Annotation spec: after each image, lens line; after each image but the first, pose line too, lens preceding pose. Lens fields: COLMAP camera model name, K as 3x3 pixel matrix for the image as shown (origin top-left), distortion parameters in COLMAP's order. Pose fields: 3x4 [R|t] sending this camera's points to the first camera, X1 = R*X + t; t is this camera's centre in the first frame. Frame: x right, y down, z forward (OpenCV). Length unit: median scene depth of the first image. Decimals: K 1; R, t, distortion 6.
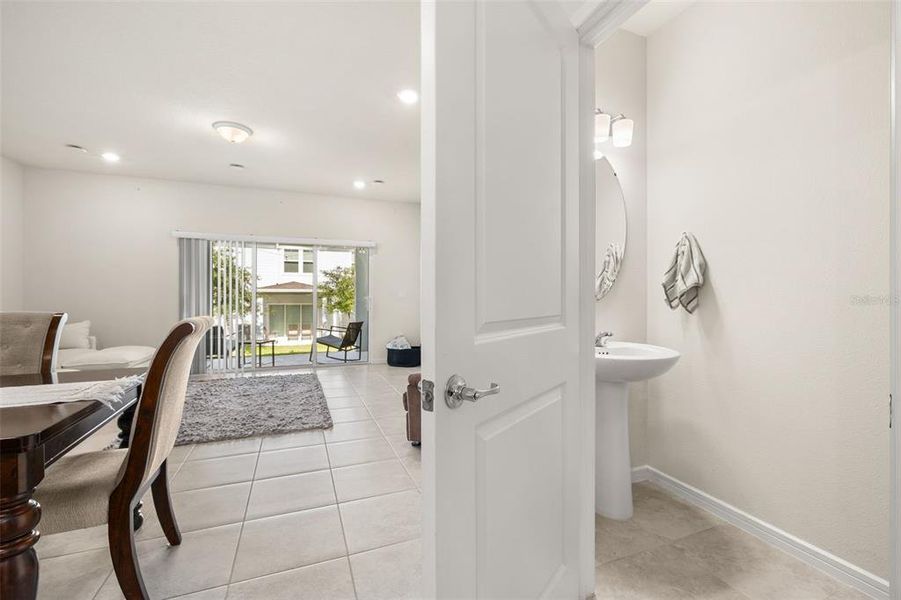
lens RADIAL K [[384.2, 0, 452.5], [0, 384.2, 300.5], [0, 0, 1]] dist [-0.000408, 0.000073]
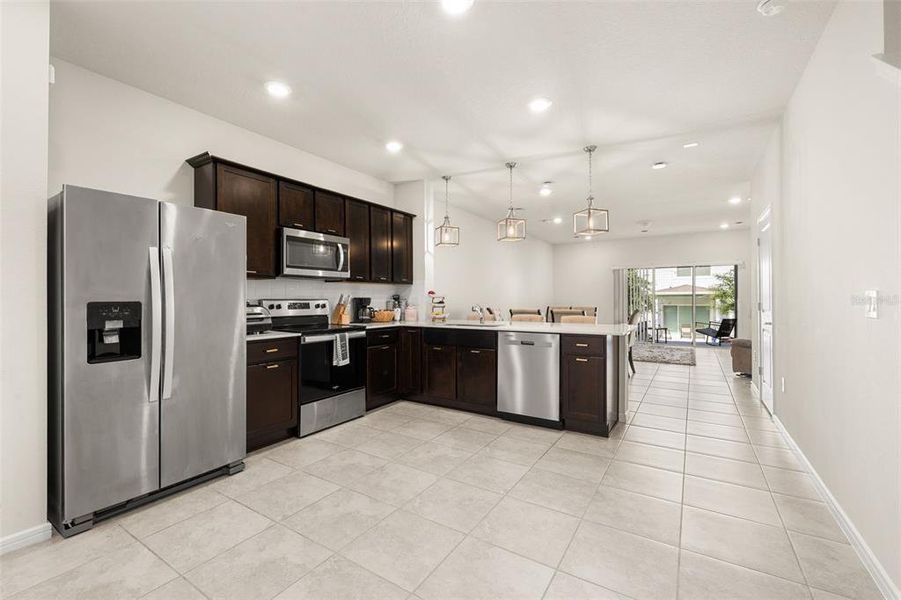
lens RADIAL K [[380.6, 0, 450.4], [0, 380.6, 294.8], [0, 0, 1]] dist [-0.000177, -0.000032]
pose [[0.576519, -0.013474, -0.816972, 0.301569], [-0.000783, 0.999854, -0.017043, -0.004428], [0.817083, 0.010465, 0.576425, -0.624935]]
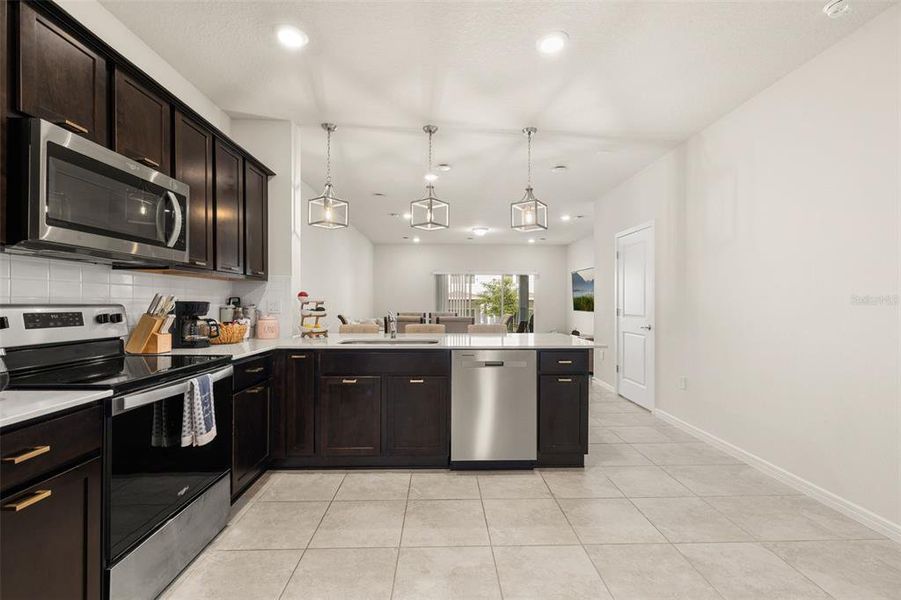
lens RADIAL K [[384.2, 0, 452.5], [0, 384.2, 300.5], [0, 0, 1]] dist [-0.000408, 0.000073]
pose [[0.938337, -0.002300, -0.345713, 0.017820], [-0.002410, 0.999910, -0.013192, -0.007252], [0.345712, 0.013211, 0.938248, -0.626194]]
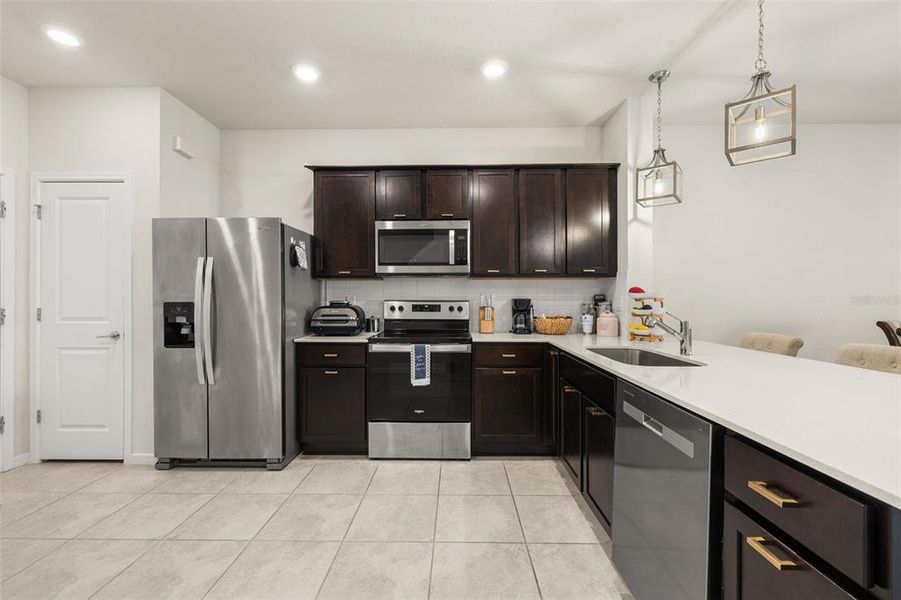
lens RADIAL K [[381.7, 0, 450.5], [0, 381.7, 300.0], [0, 0, 1]] dist [0.001957, 0.000188]
pose [[-0.394826, -0.002117, -0.918753, 0.143307], [-0.008038, 0.999967, 0.001150, -0.008975], [0.918721, 0.007839, -0.394830, -0.235422]]
